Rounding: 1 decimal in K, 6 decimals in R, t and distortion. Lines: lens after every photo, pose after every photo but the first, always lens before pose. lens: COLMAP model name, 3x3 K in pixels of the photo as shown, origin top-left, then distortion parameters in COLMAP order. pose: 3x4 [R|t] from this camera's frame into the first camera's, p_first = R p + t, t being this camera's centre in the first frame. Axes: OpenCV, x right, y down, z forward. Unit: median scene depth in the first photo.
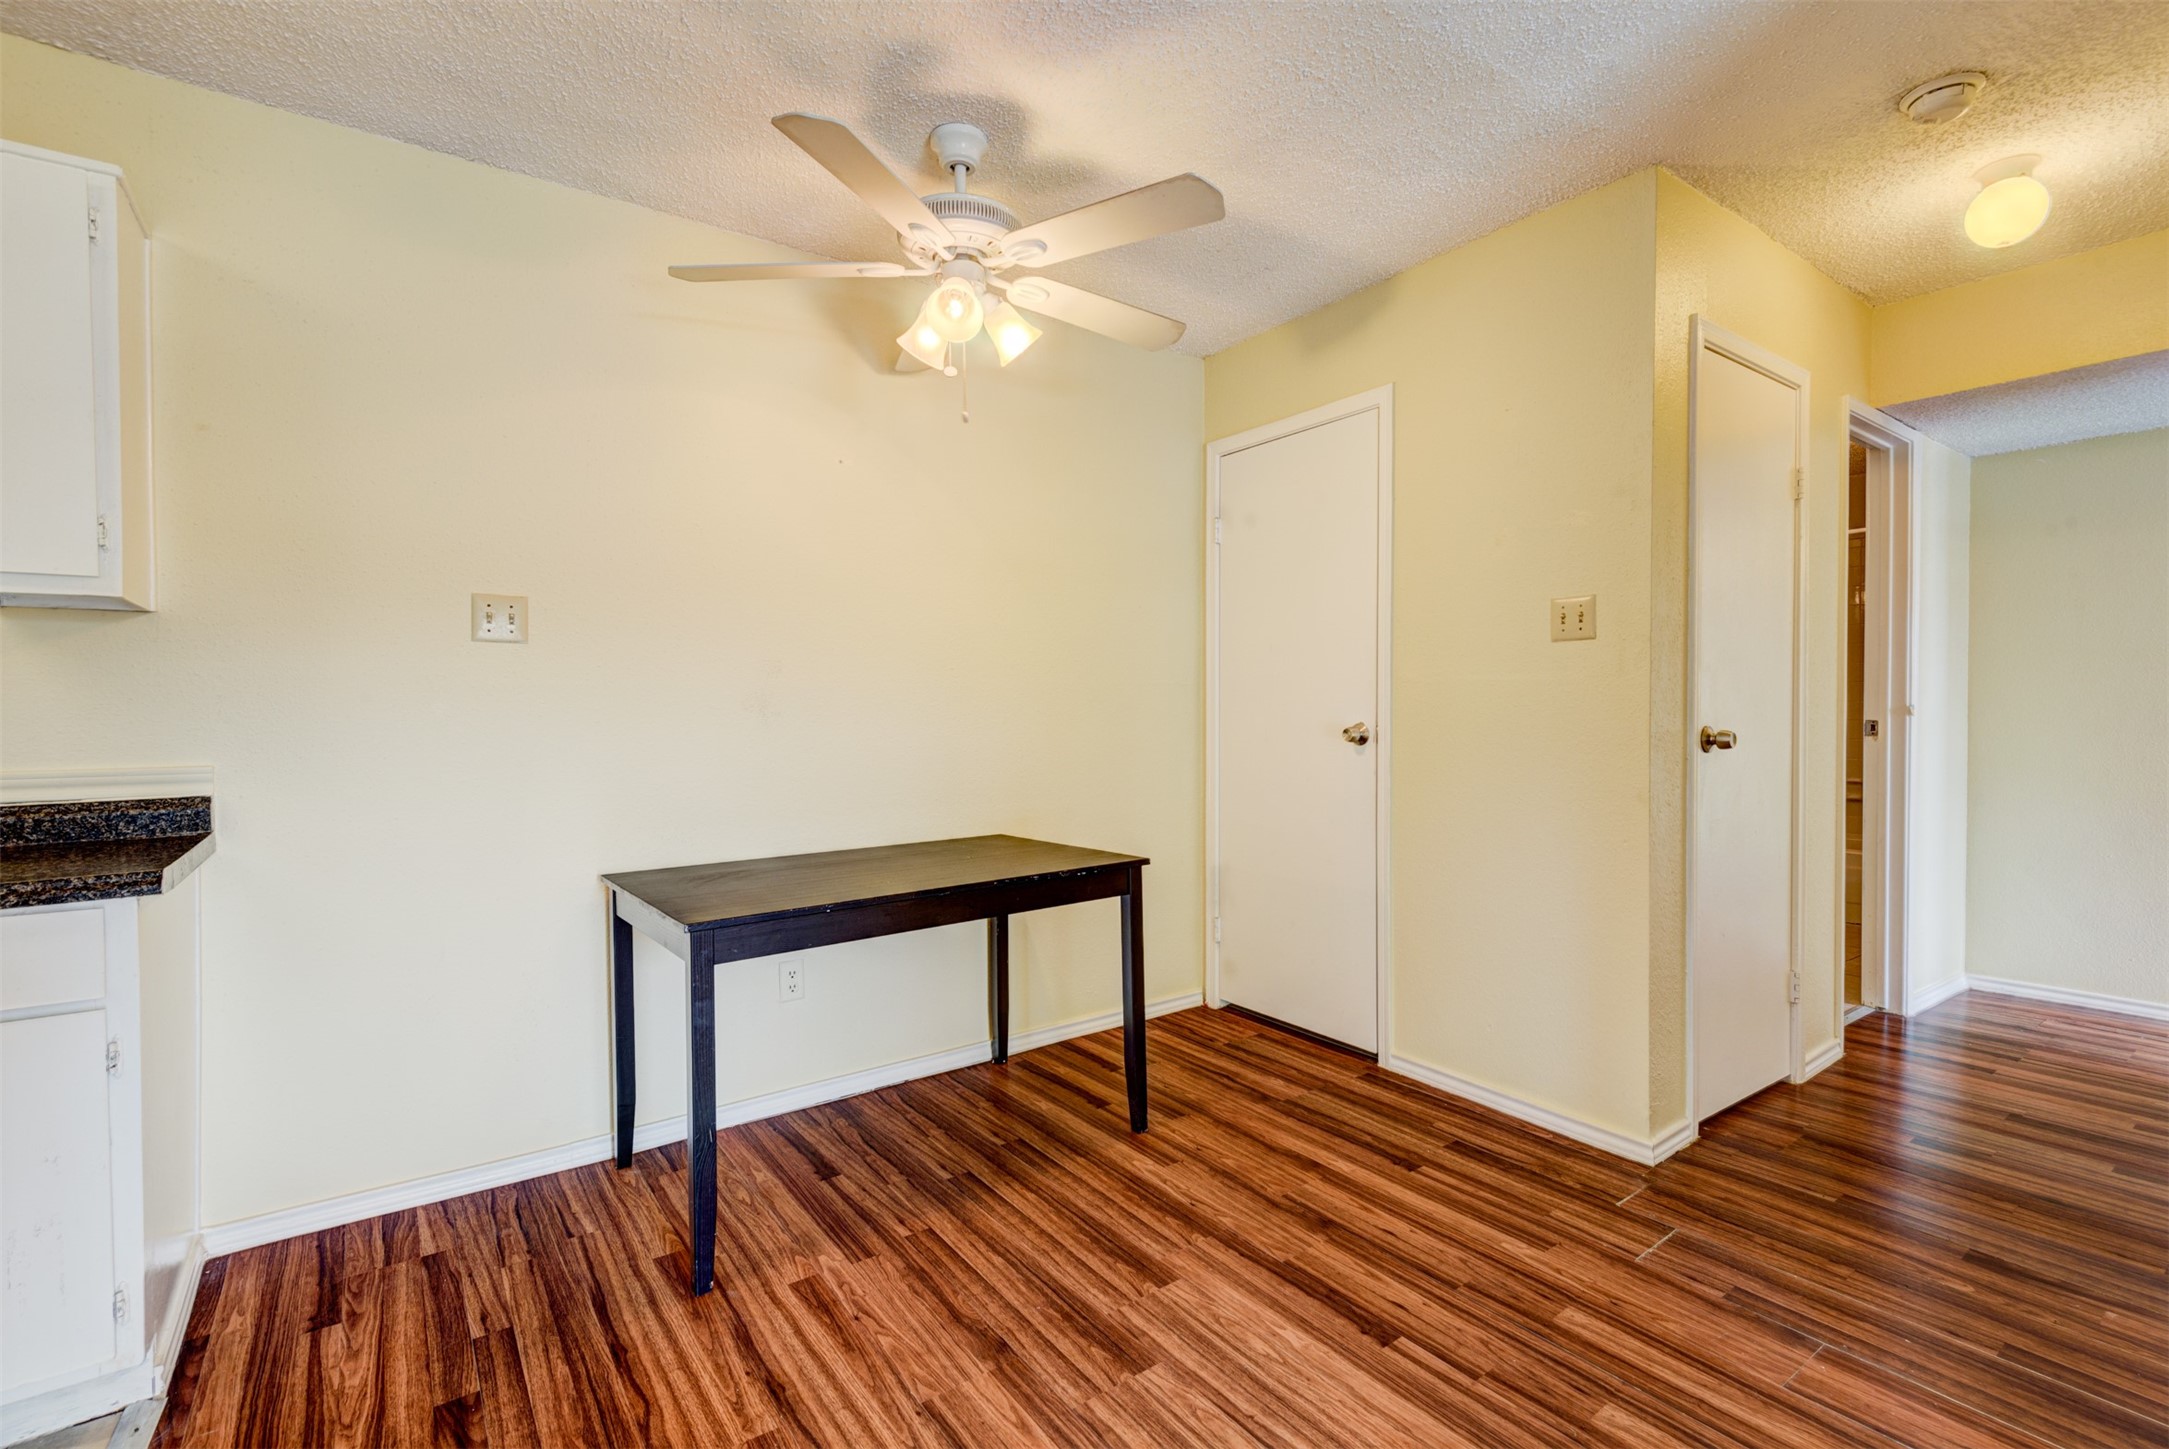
lens RADIAL K [[1006.2, 0, 1090.4], [0, 1006.2, 711.9], [0, 0, 1]] dist [0.020784, -0.009281]
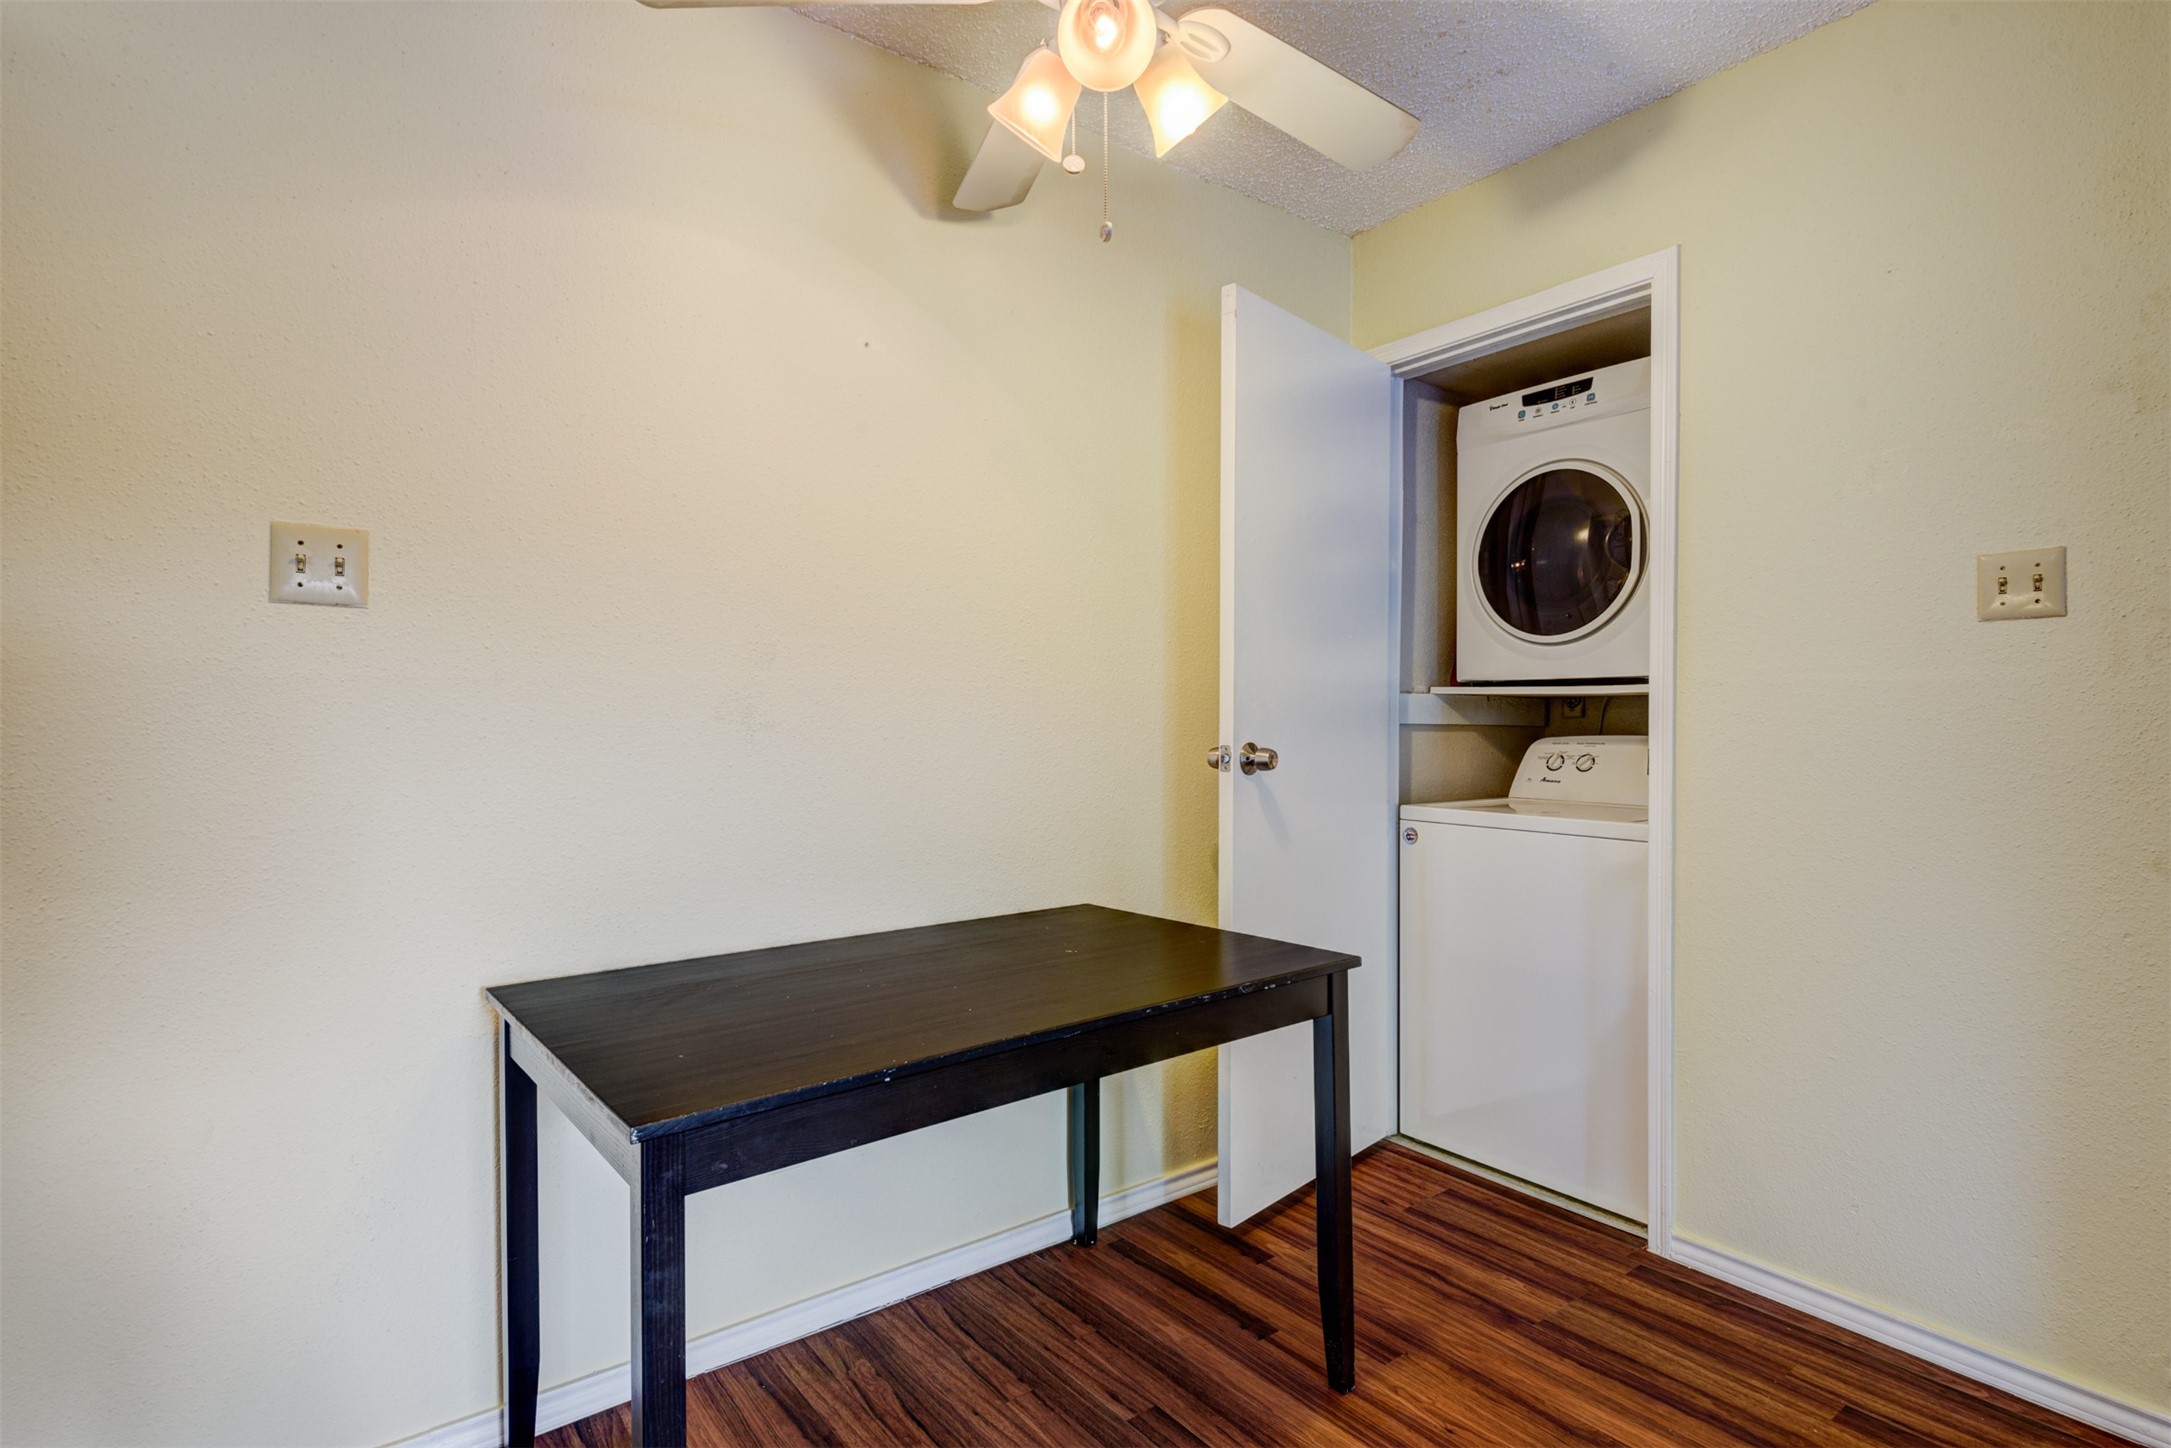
lens RADIAL K [[1120.5, 0, 1083.5], [0, 1120.5, 708.8], [0, 0, 1]] dist [0.010443, -0.003152]
pose [[0.999780, 0.005558, 0.020231, -0.125144], [-0.005308, 0.999909, -0.012403, -0.001240], [-0.020298, 0.012293, 0.999718, 0.284225]]
